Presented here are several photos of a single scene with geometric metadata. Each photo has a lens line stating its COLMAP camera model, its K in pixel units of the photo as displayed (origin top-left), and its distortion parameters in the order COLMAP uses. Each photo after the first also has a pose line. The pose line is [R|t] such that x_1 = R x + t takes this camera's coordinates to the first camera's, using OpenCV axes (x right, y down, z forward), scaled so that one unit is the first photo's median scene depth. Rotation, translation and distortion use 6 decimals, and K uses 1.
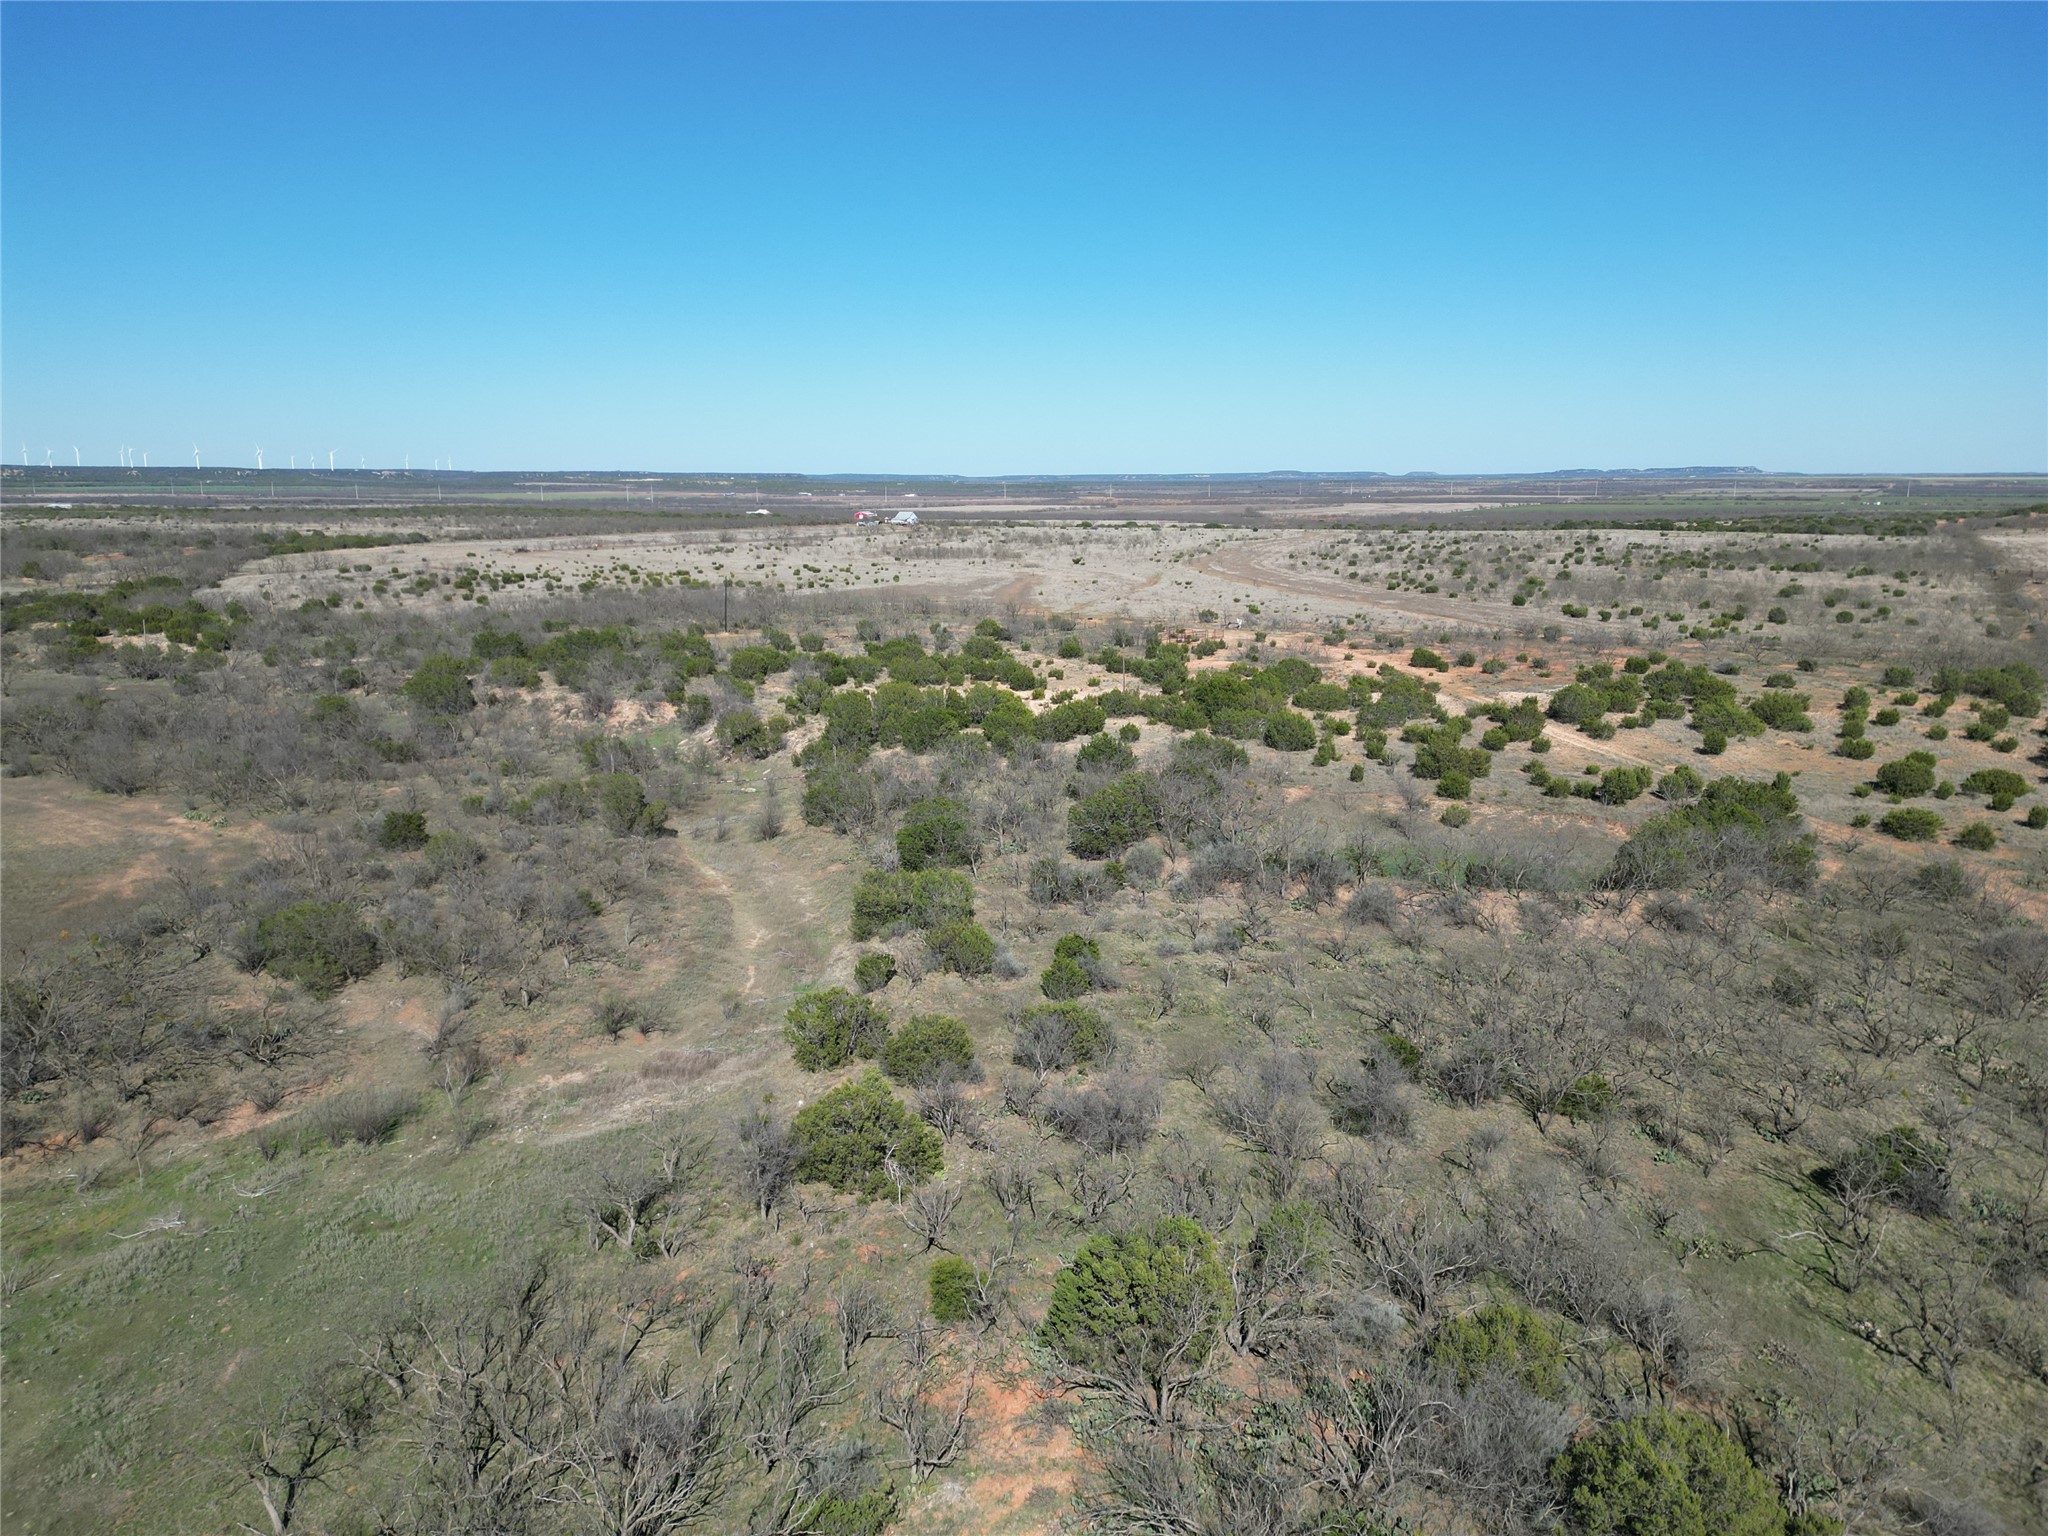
lens RADIAL K [[1401.8, 0, 1024.0], [0, 1401.8, 768.0], [0, 0, 1]] dist [0.065088, -0.079059]
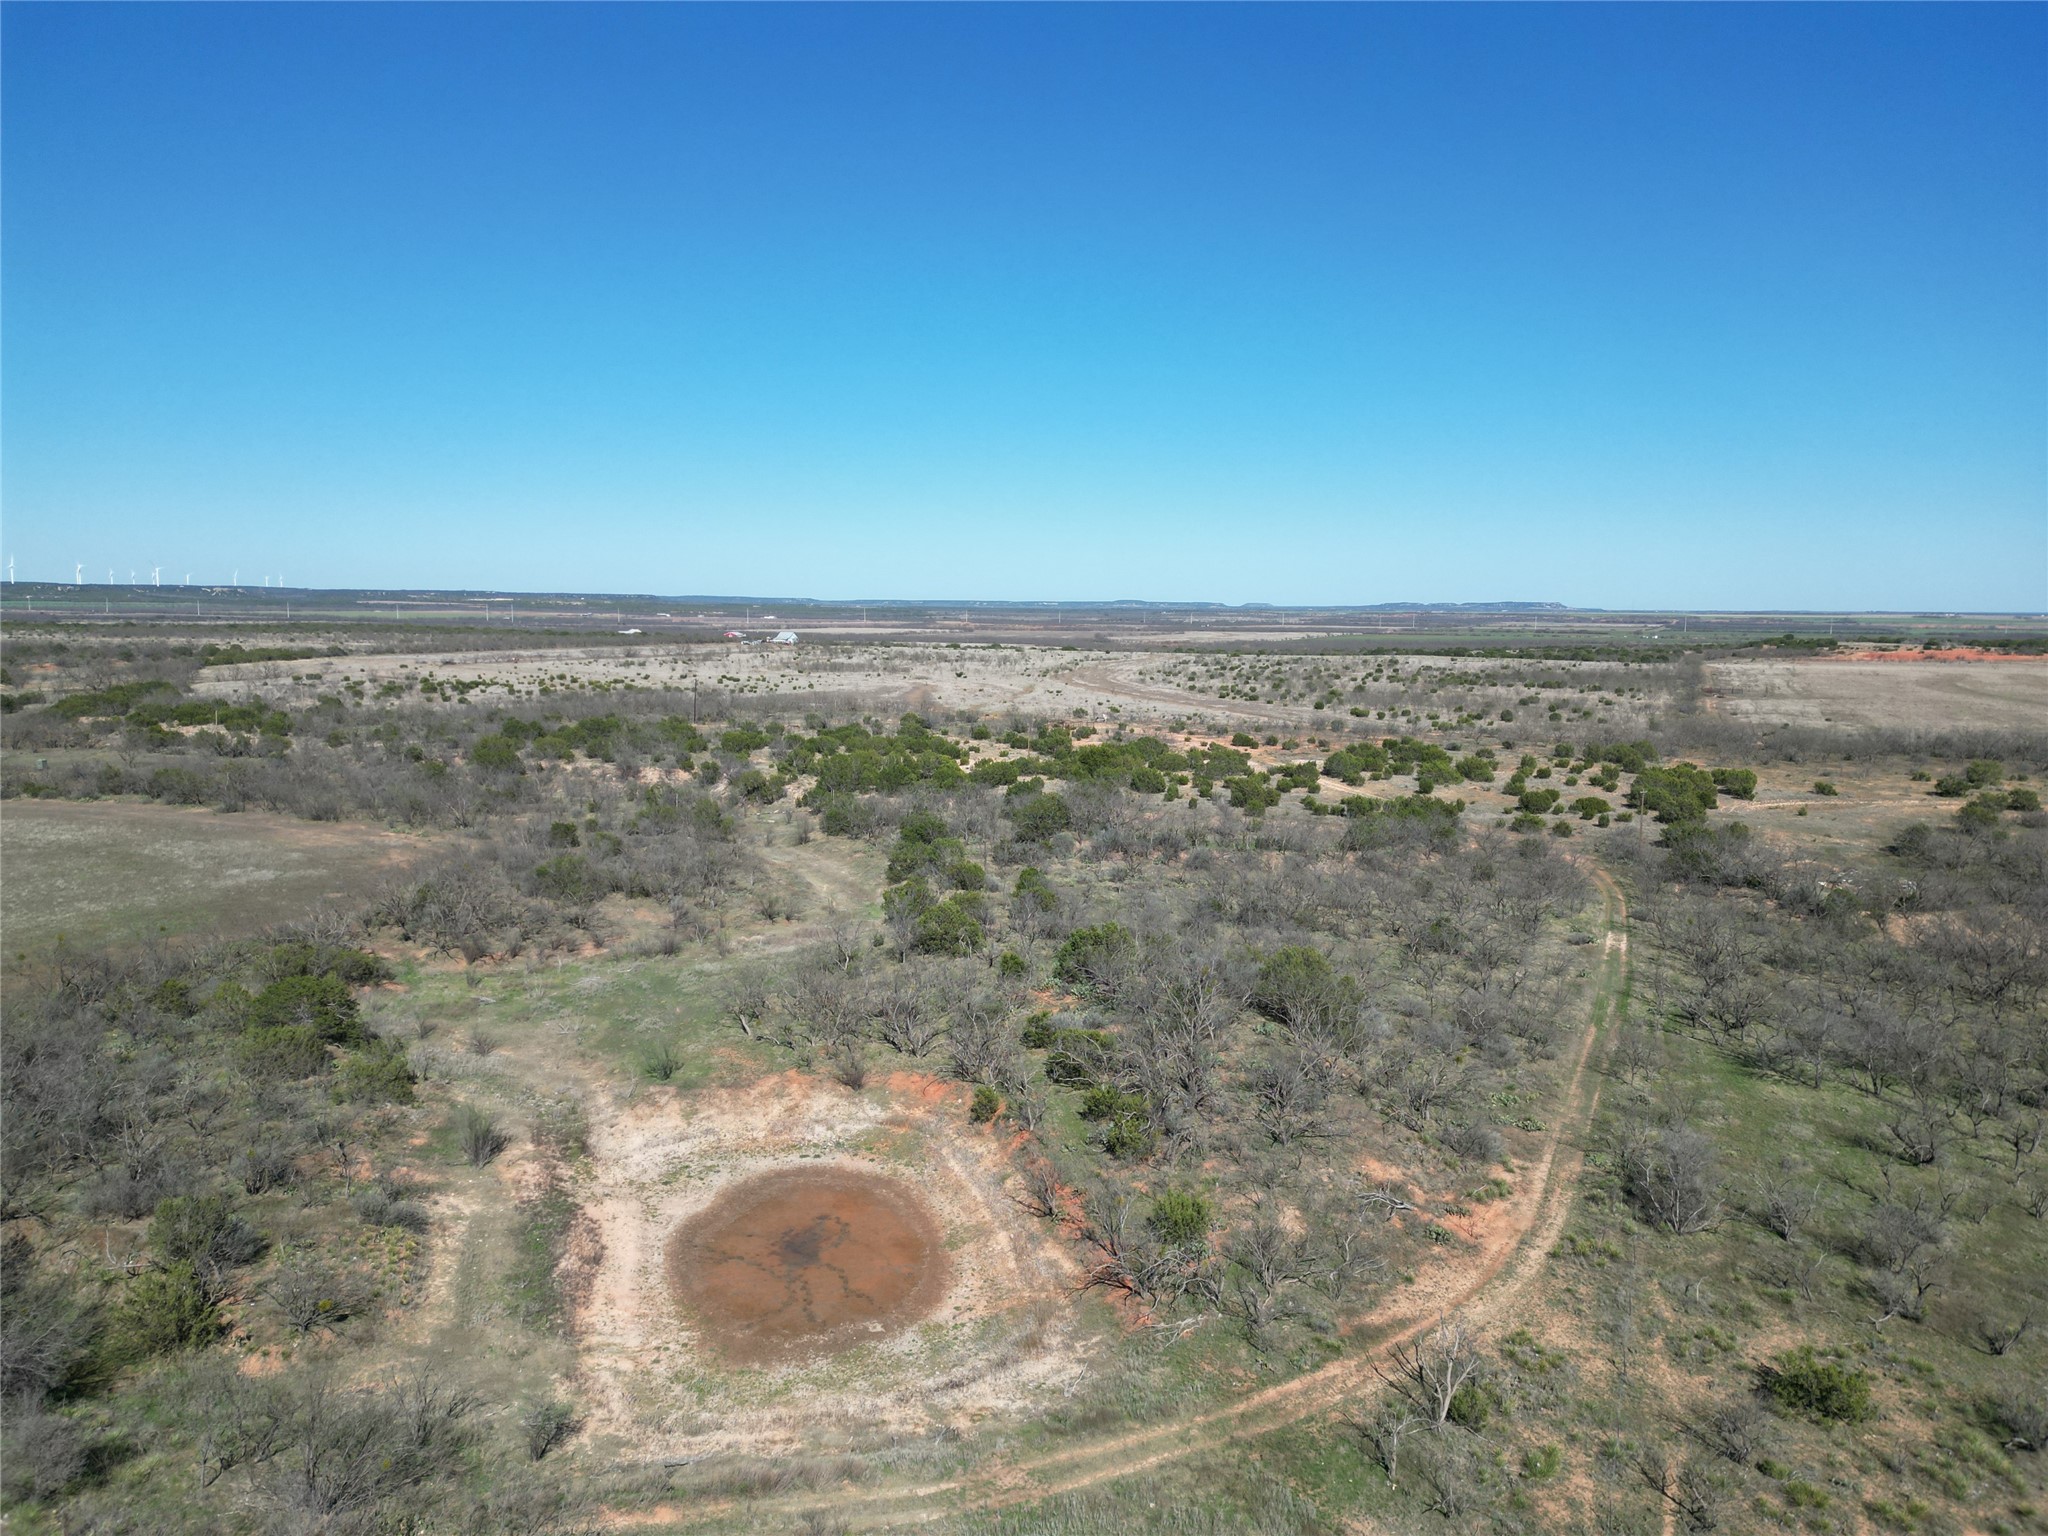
lens RADIAL K [[1401.8, 0, 1024.0], [0, 1401.8, 768.0], [0, 0, 1]] dist [0.065088, -0.079059]
pose [[0.994346, 0.000659, 0.106186, -0.056819], [0.008559, 0.996230, -0.086326, 0.053017], [-0.105843, 0.086746, 0.990592, -0.261489]]
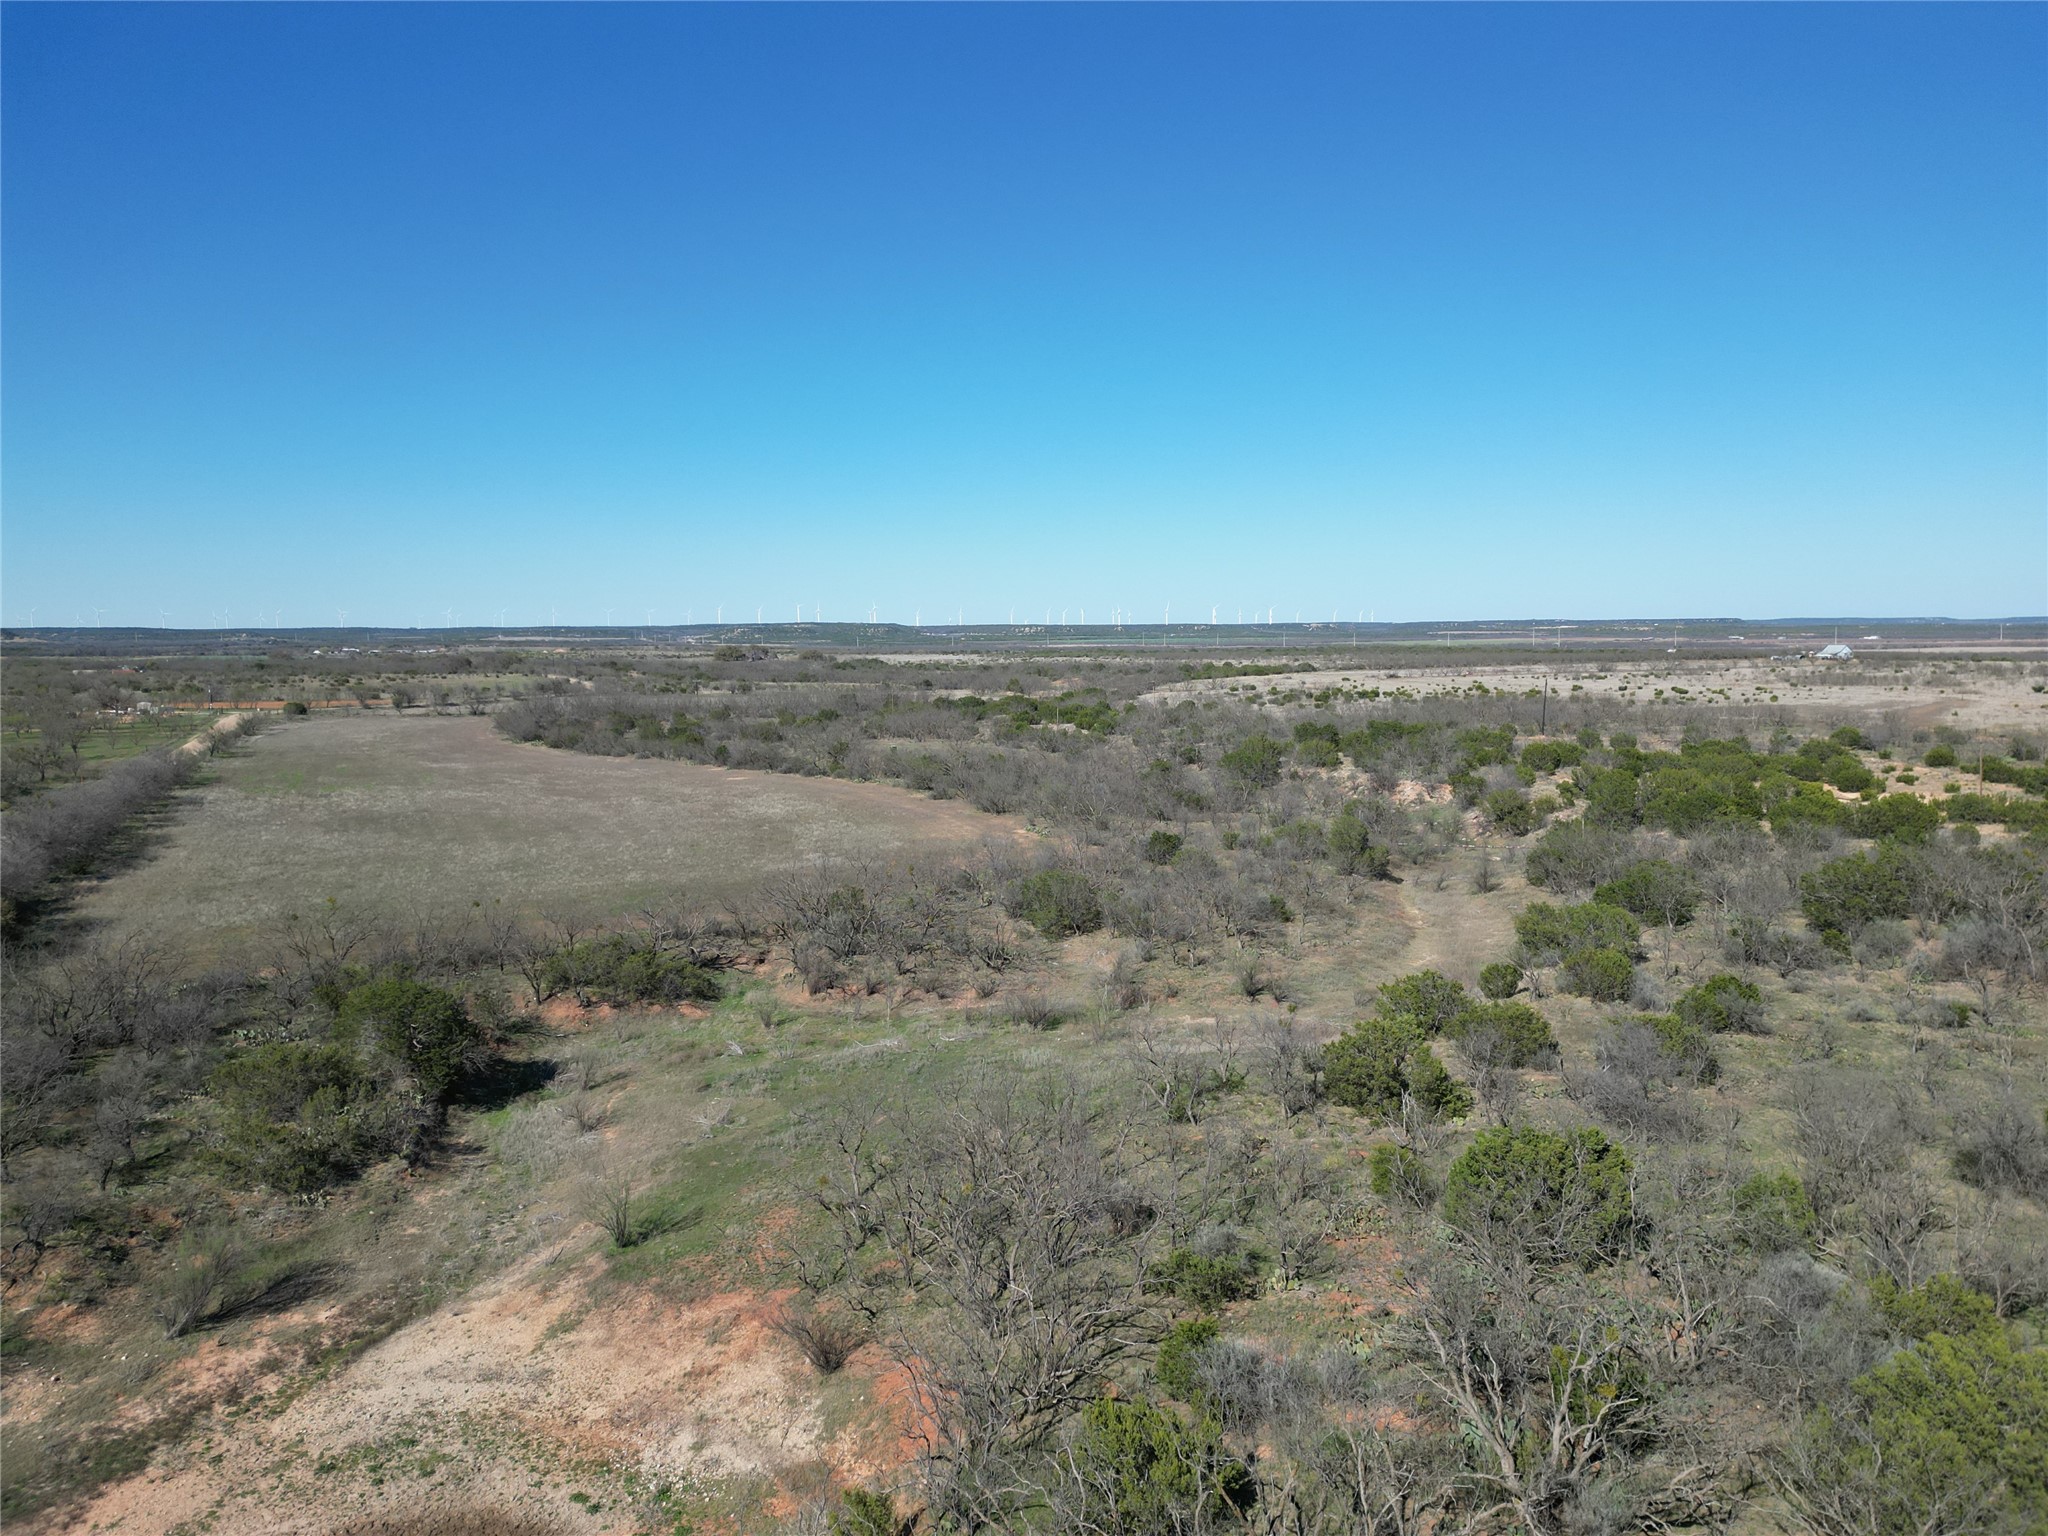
lens RADIAL K [[1401.8, 0, 1024.0], [0, 1401.8, 768.0], [0, 0, 1]] dist [0.065088, -0.079059]
pose [[0.813336, 0.045223, -0.580034, 0.070233], [-0.105594, 0.991890, -0.070733, 0.035807], [0.572132, 0.118778, 0.811515, -0.014440]]
